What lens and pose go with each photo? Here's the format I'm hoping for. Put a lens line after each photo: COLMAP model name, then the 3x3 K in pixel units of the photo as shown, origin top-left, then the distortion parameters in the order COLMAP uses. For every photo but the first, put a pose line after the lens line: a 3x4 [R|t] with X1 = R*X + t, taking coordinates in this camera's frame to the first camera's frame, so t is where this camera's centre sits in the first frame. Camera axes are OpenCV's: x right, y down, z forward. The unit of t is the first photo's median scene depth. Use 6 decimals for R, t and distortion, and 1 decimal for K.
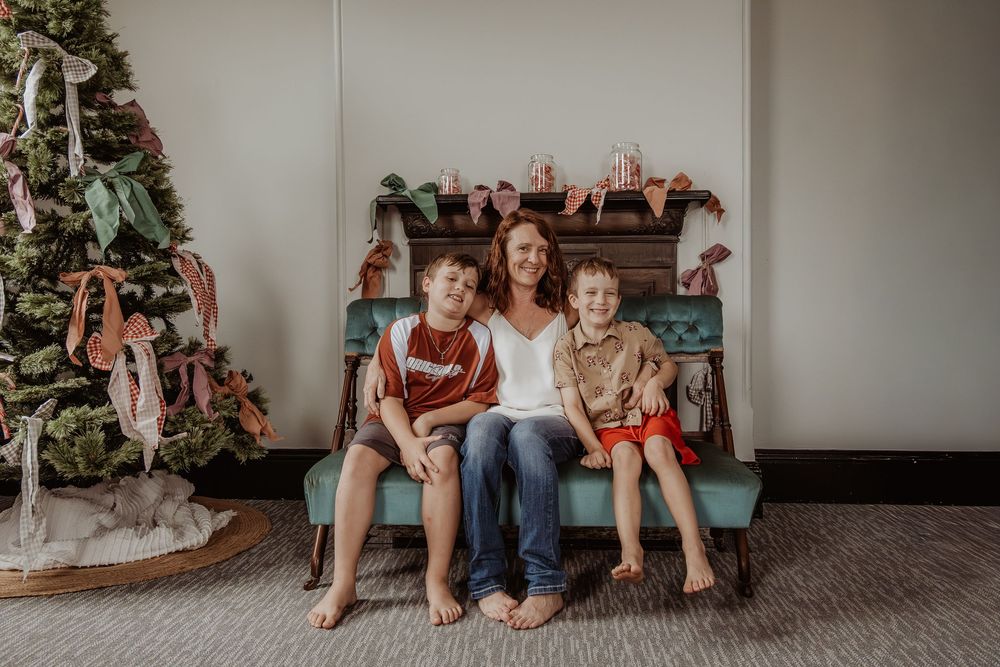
lens RADIAL K [[801.6, 0, 504.2], [0, 801.6, 321.0], [0, 0, 1]] dist [0.001895, 0.002874]
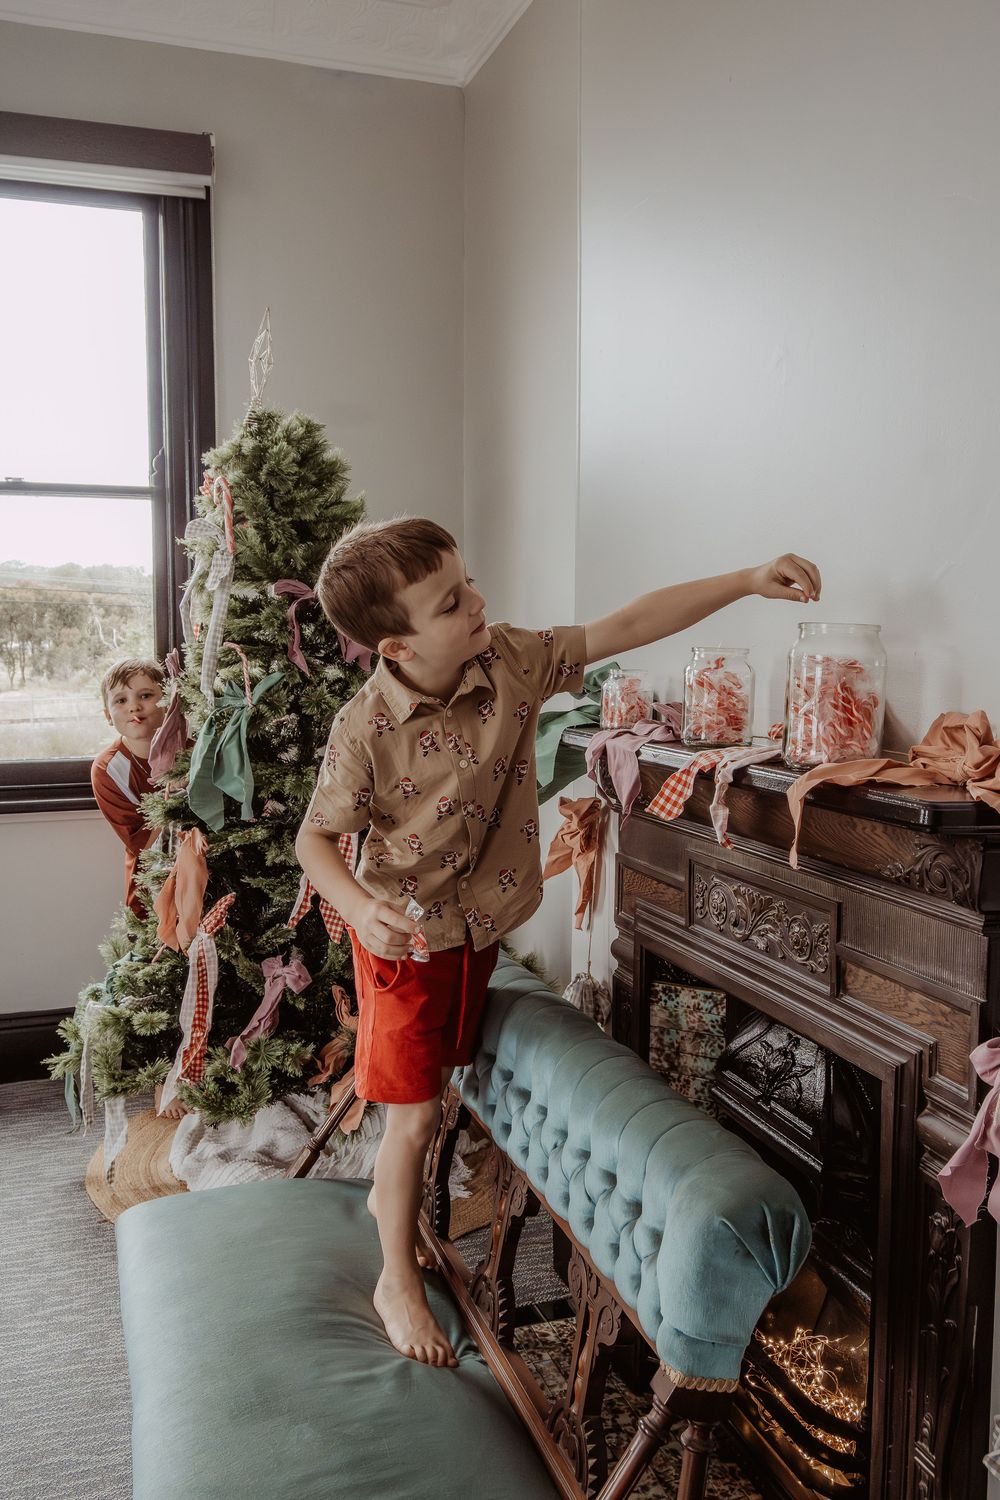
lens RADIAL K [[1285.7, 0, 500.0], [0, 1285.7, 750.0], [0, 0, 1]] dist [0.004981, 0.002150]
pose [[0.374981, 0.094822, -0.922170, 0.777858], [-0.015869, 0.995266, 0.095885, -0.281239], [0.926897, -0.021321, 0.374711, 0.873332]]
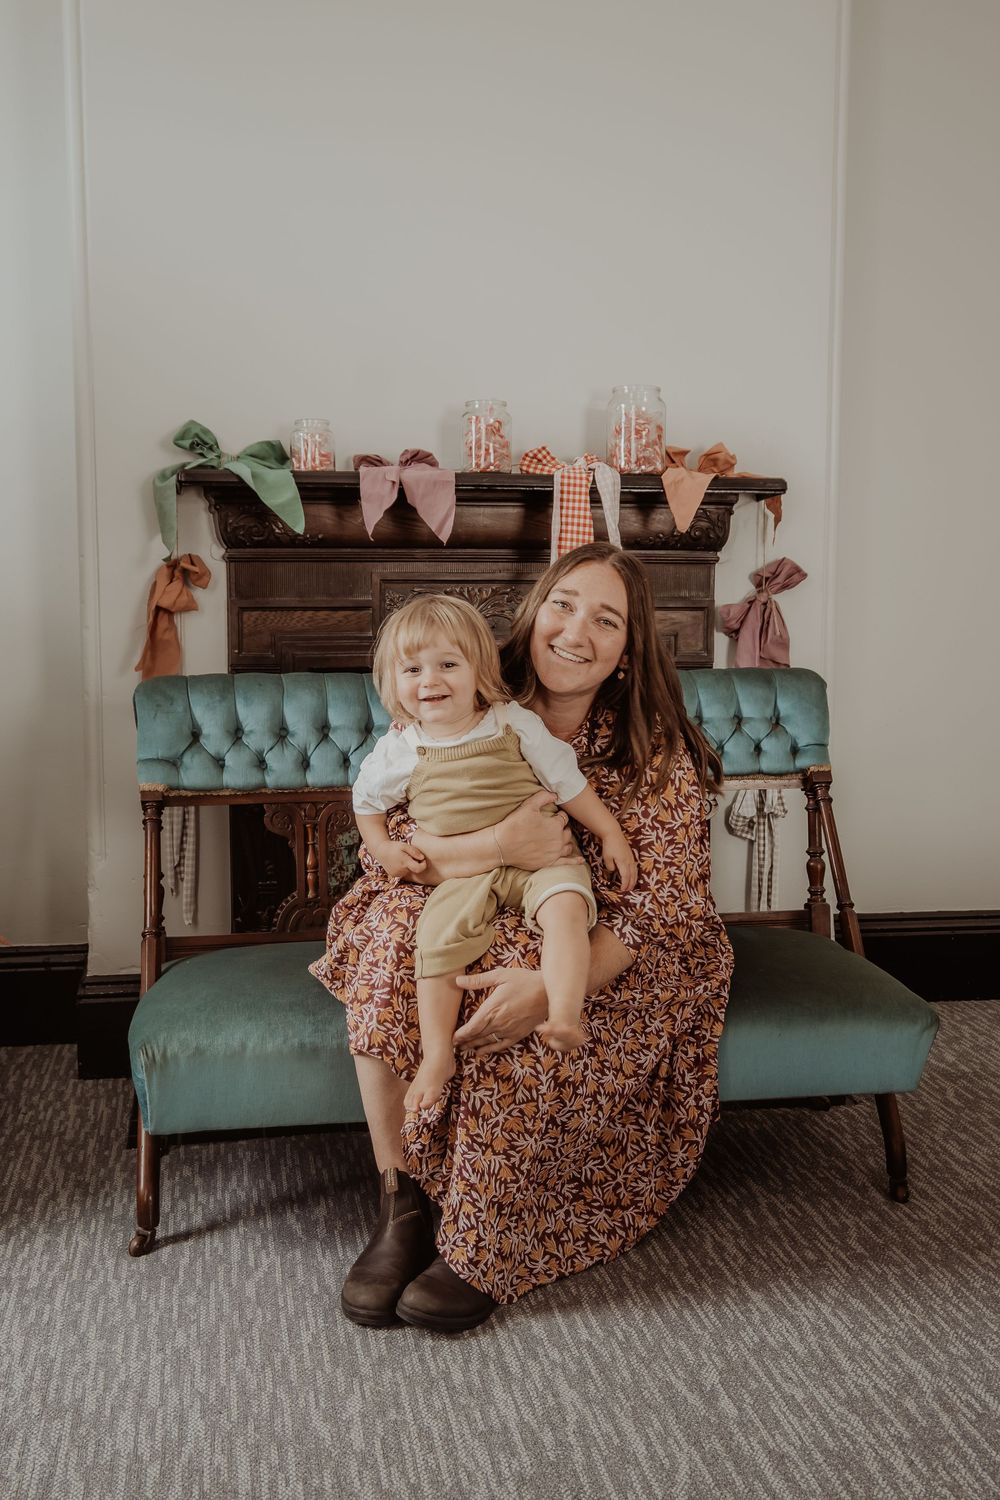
lens RADIAL K [[1584.0, 0, 497.2], [0, 1584.0, 735.3], [0, 0, 1]] dist [0.013912, -0.005104]
pose [[0.973167, -0.014561, 0.229640, -0.253979], [-0.005460, 0.996254, 0.086307, -0.098416], [-0.230036, -0.085245, 0.969441, -0.067309]]
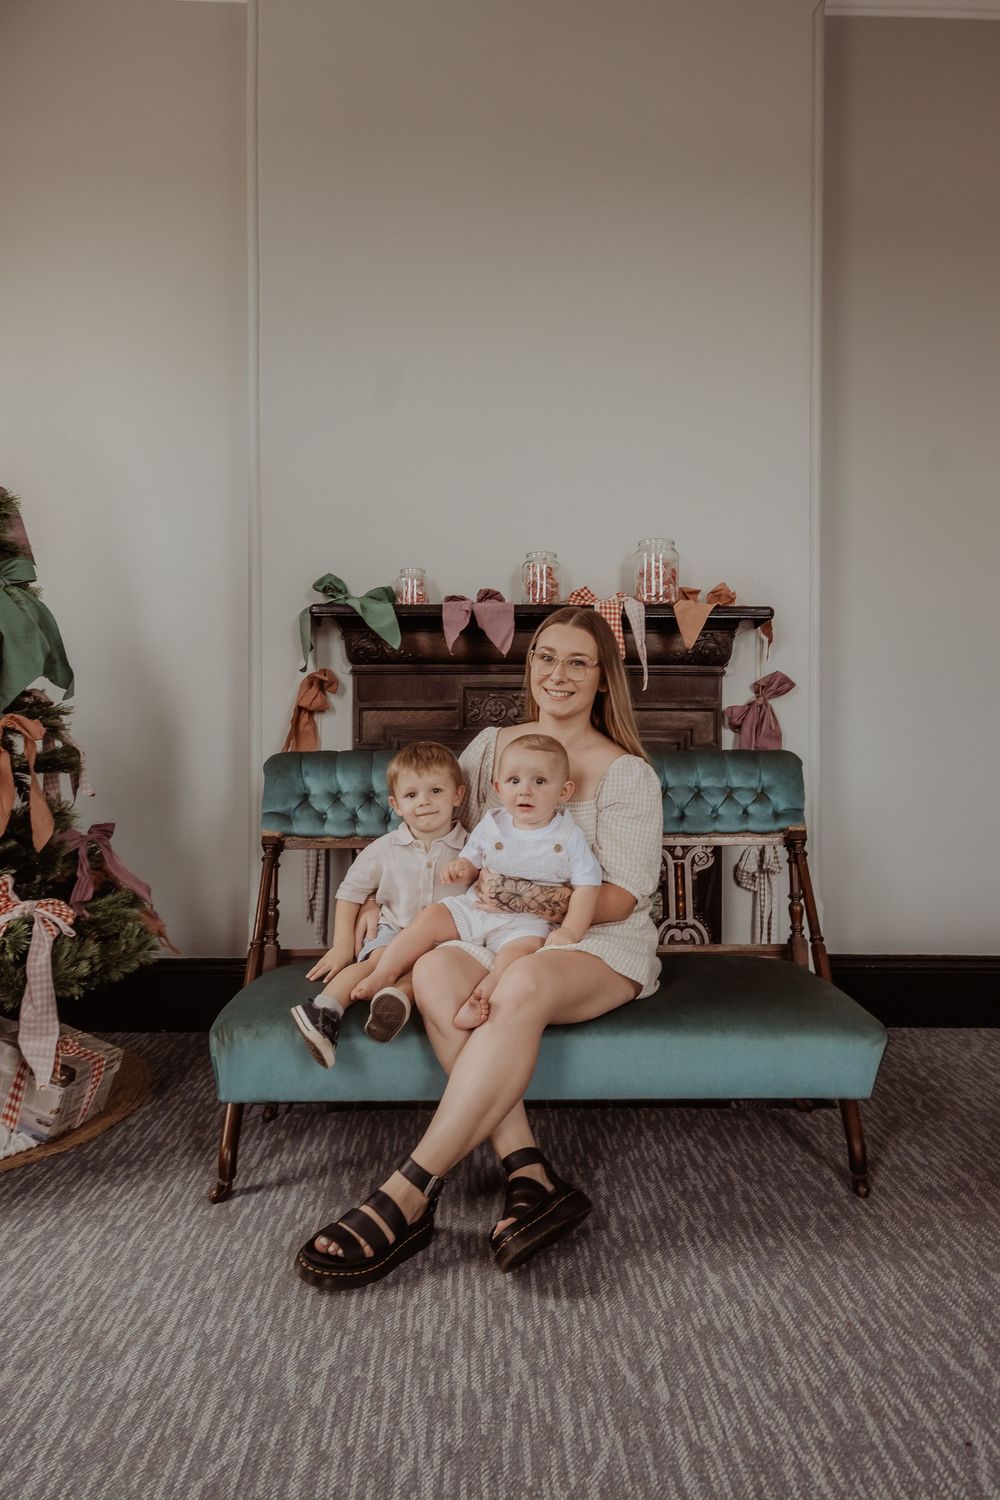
lens RADIAL K [[1023.6, 0, 497.1], [0, 1023.6, 743.1], [0, 0, 1]] dist [0.001377, 0.001846]
pose [[0.996845, 0.006366, 0.079117, -0.084525], [-0.005477, 0.999919, -0.011449, -0.033099], [-0.079183, 0.010979, 0.996800, 0.115042]]
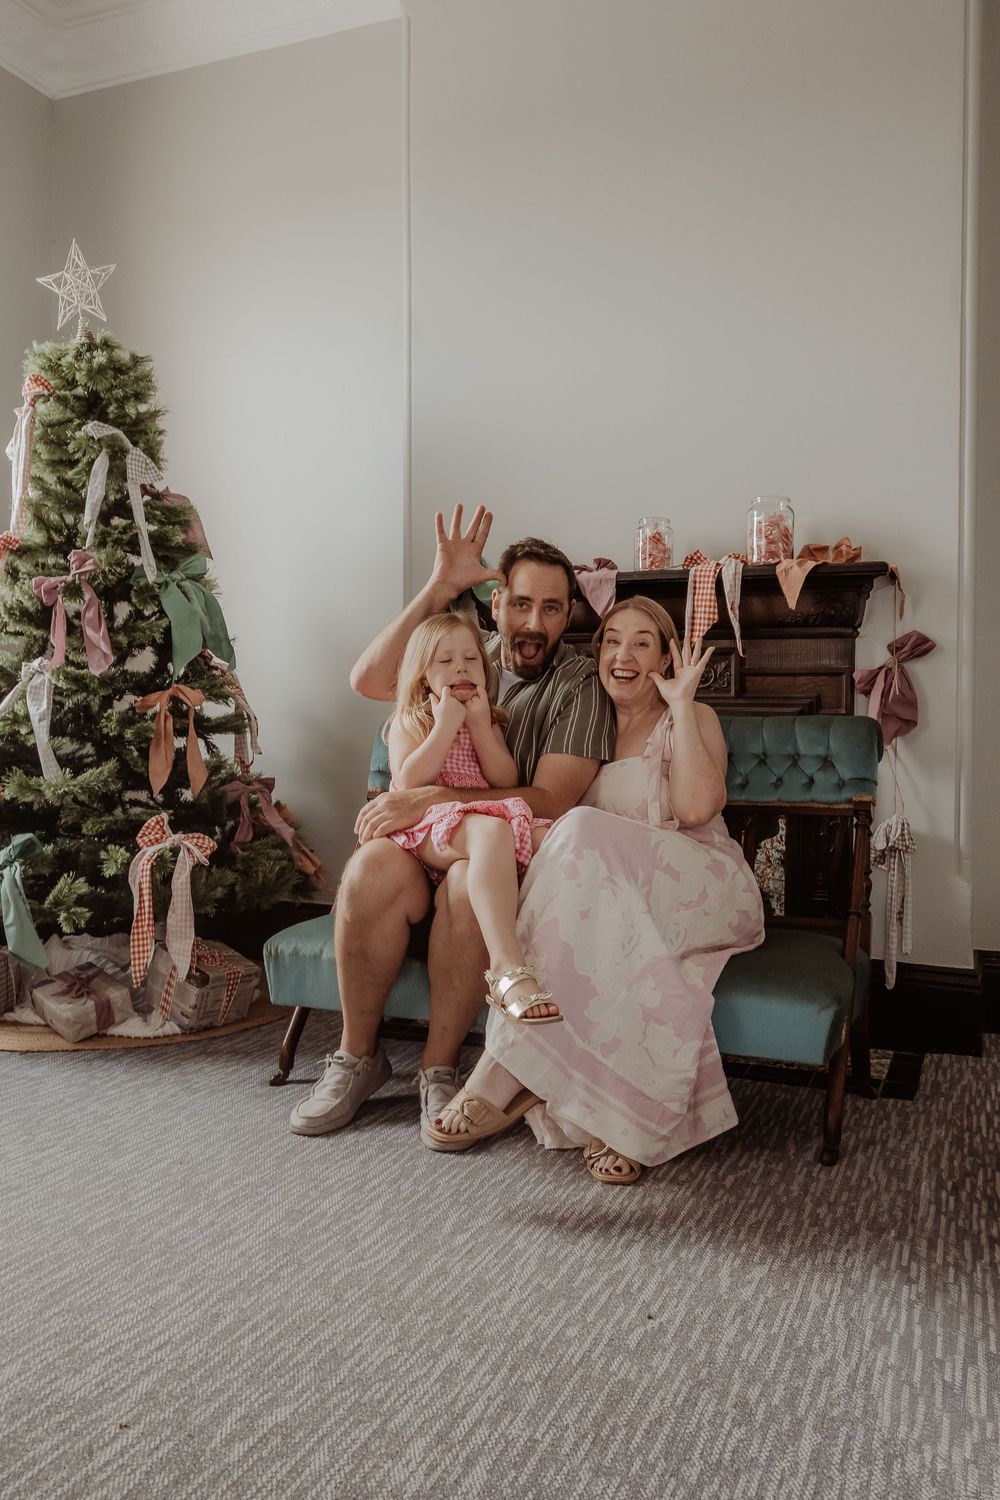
lens RADIAL K [[1213.4, 0, 501.7], [0, 1213.4, 738.8], [0, 0, 1]] dist [0.003629, 0.010236]
pose [[0.942874, 0.014733, -0.332823, 0.372228], [-0.012859, 0.999887, 0.007832, -0.021916], [0.332901, -0.003104, 0.942957, -0.090553]]
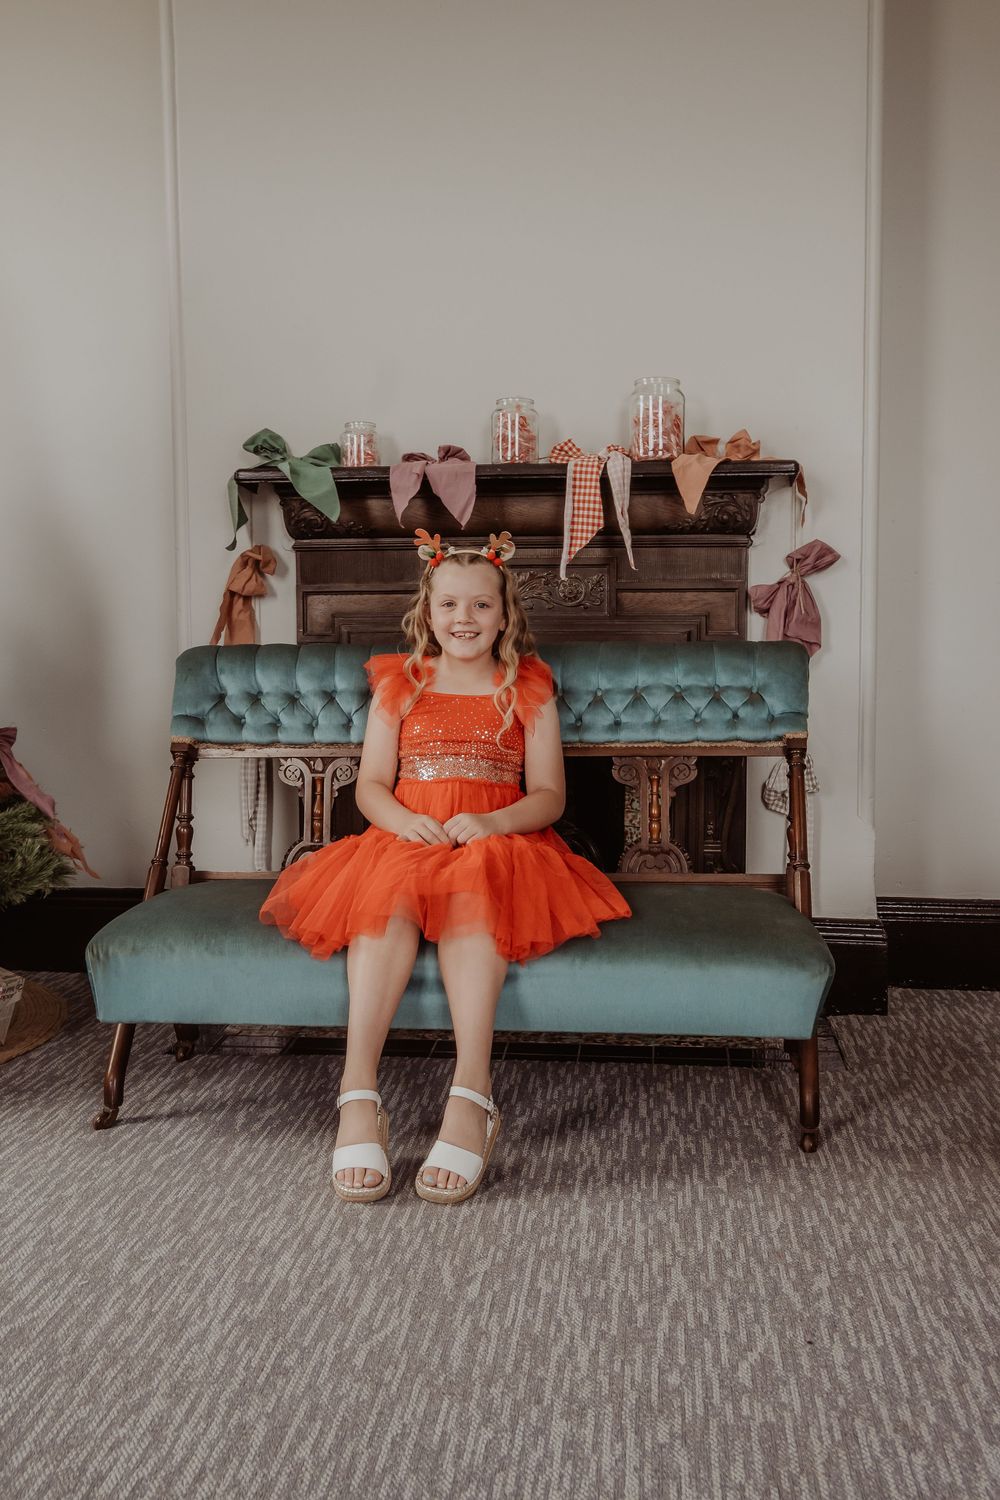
lens RADIAL K [[1498.3, 0, 499.9], [0, 1498.3, 736.8], [0, 0, 1]] dist [0.014822, -0.013091]
pose [[0.998773, 0.004673, -0.049294, 0.120271], [-0.001509, 0.997948, 0.064012, -0.039803], [0.049492, -0.063859, 0.996731, -0.143377]]
